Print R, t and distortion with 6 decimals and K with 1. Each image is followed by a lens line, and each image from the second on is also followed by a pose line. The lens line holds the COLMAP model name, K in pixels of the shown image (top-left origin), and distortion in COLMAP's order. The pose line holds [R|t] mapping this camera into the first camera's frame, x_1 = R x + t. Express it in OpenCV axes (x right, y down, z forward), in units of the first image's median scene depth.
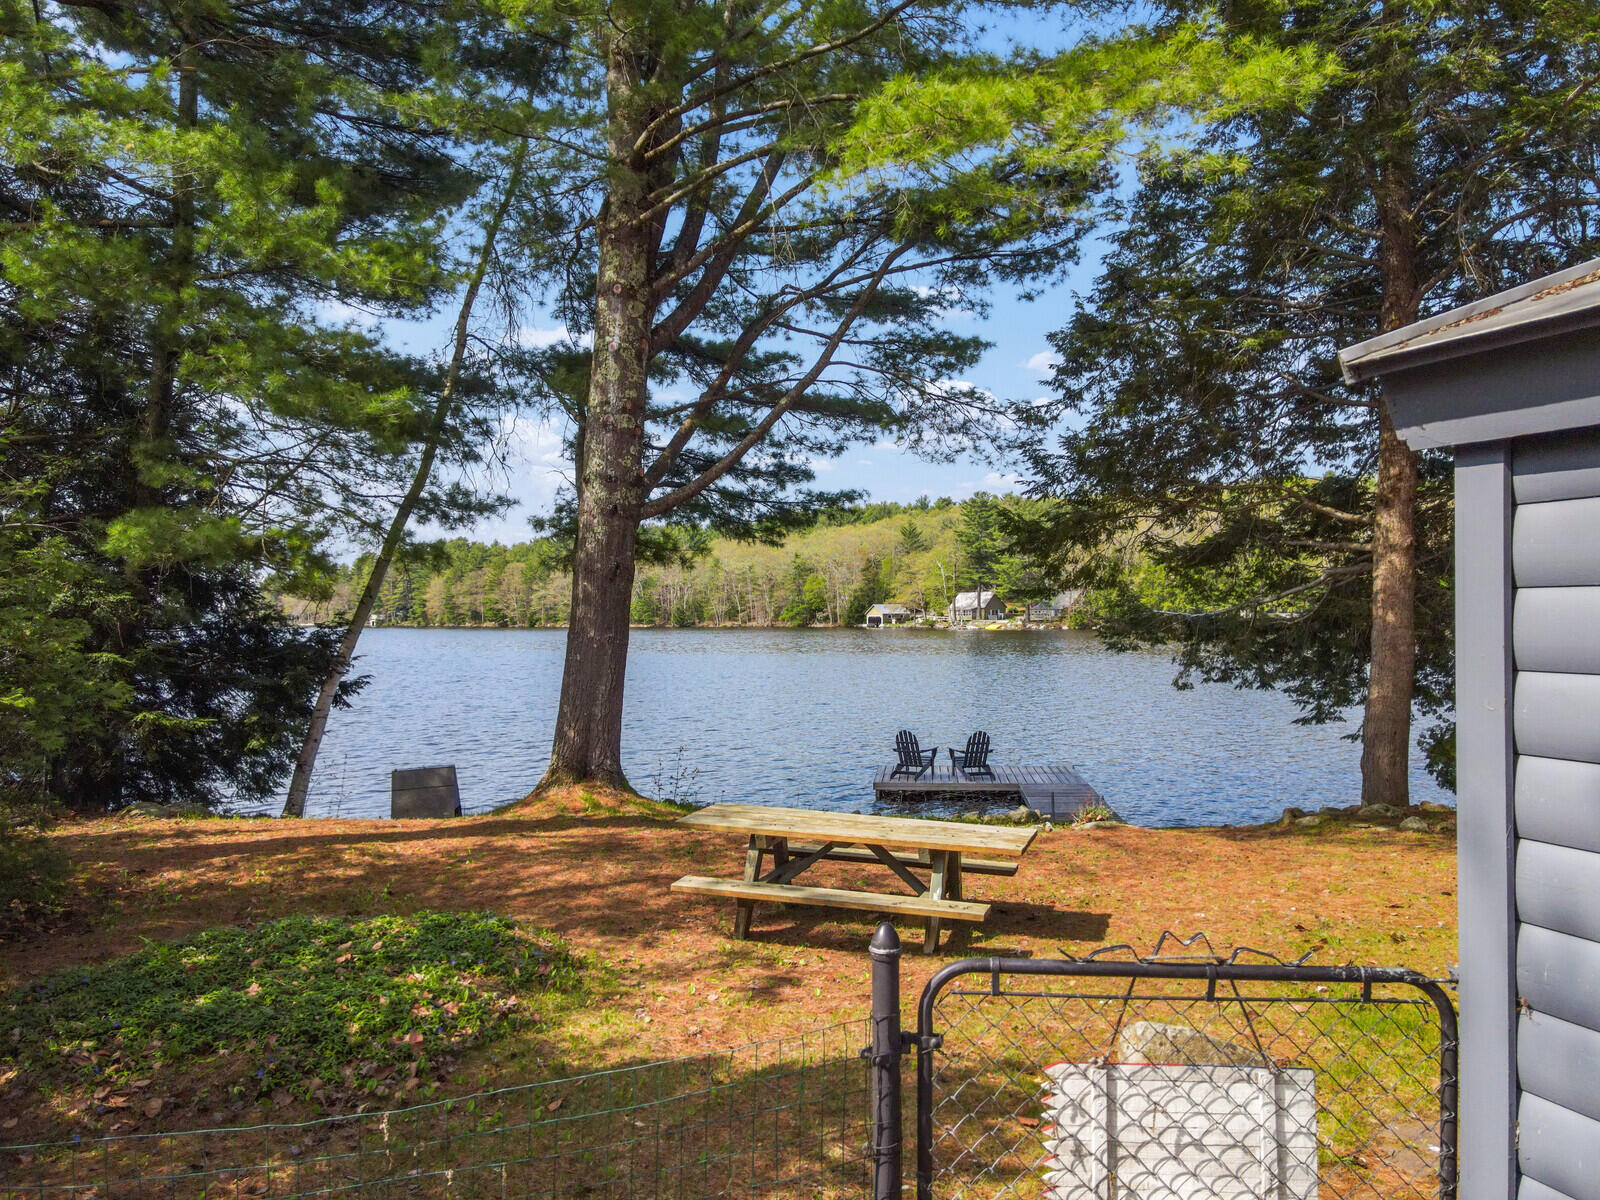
lens RADIAL K [[1138.0, 0, 799.6], [0, 1138.0, 603.6], [0, 0, 1]] dist [0.004167, 0.001646]
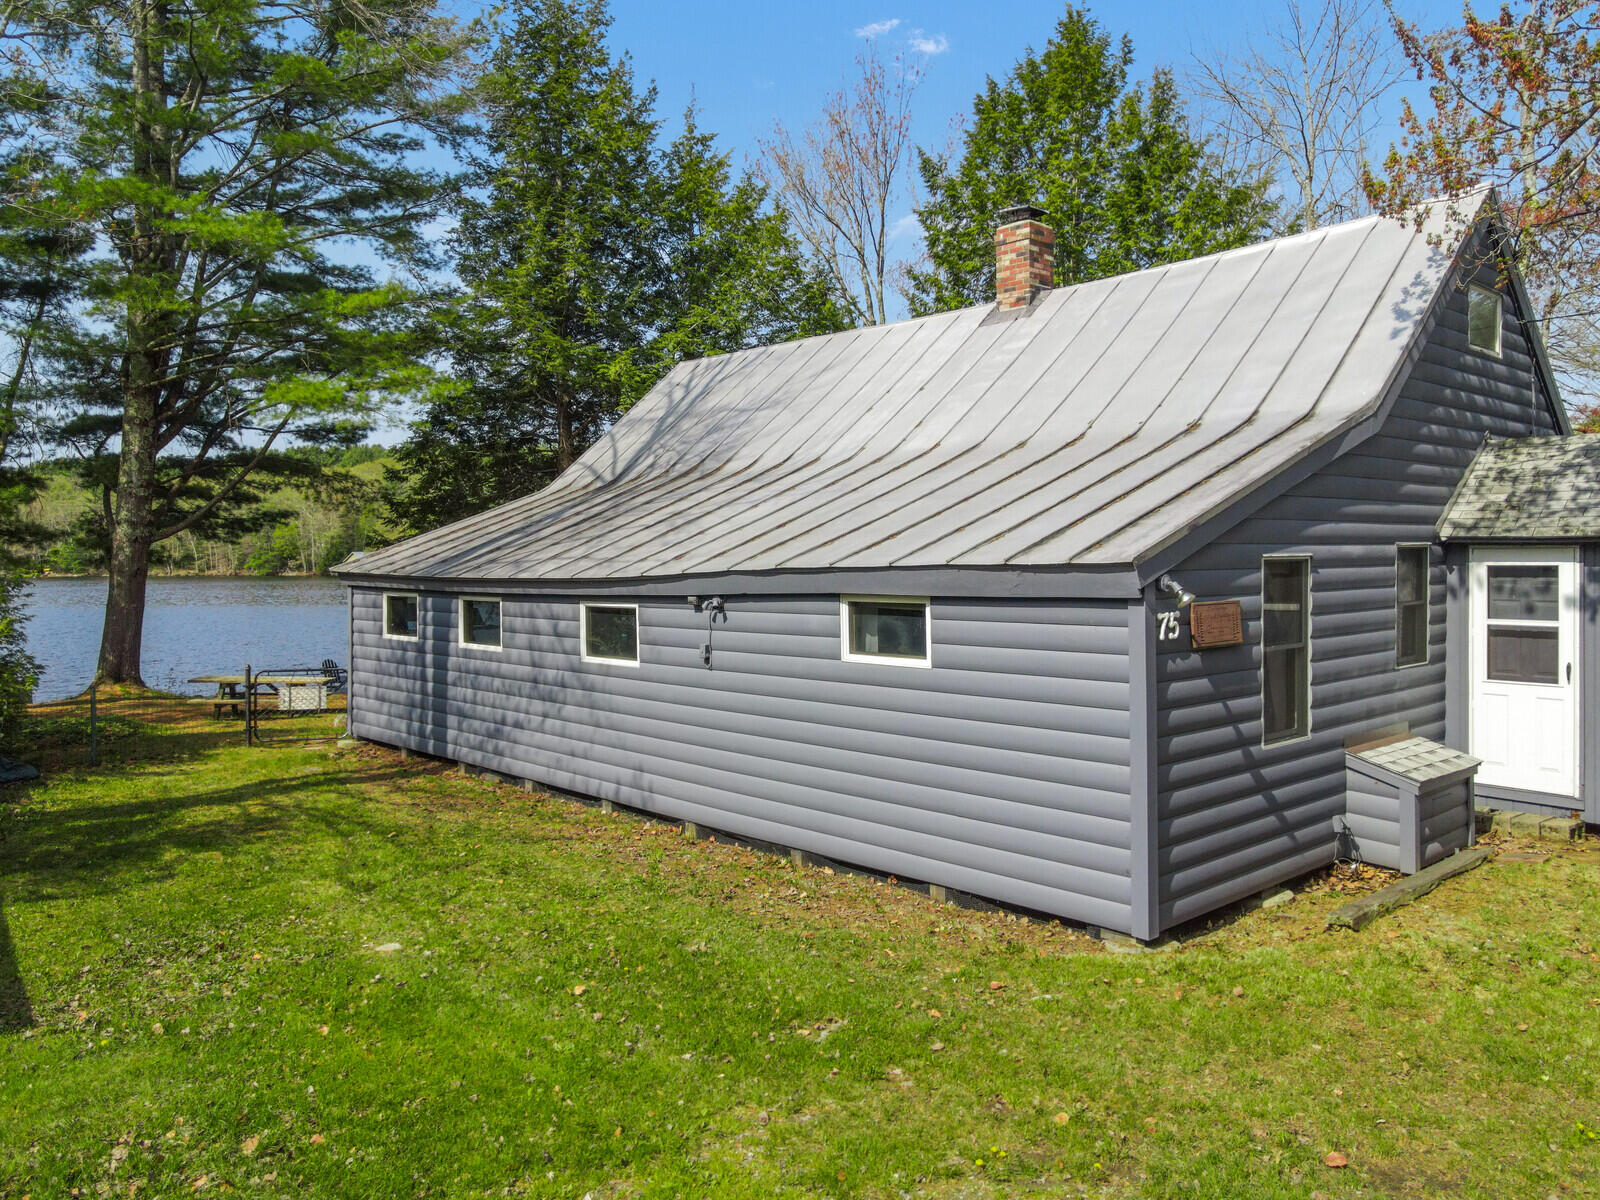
lens RADIAL K [[1138.0, 0, 821.4], [0, 1138.0, 554.6], [0, 0, 1]] dist [0.004167, 0.001646]
pose [[0.900364, -0.003212, 0.435126, 0.036410], [0.000361, 0.999978, 0.006635, -0.064875], [-0.435138, -0.005817, 0.900345, -1.142220]]
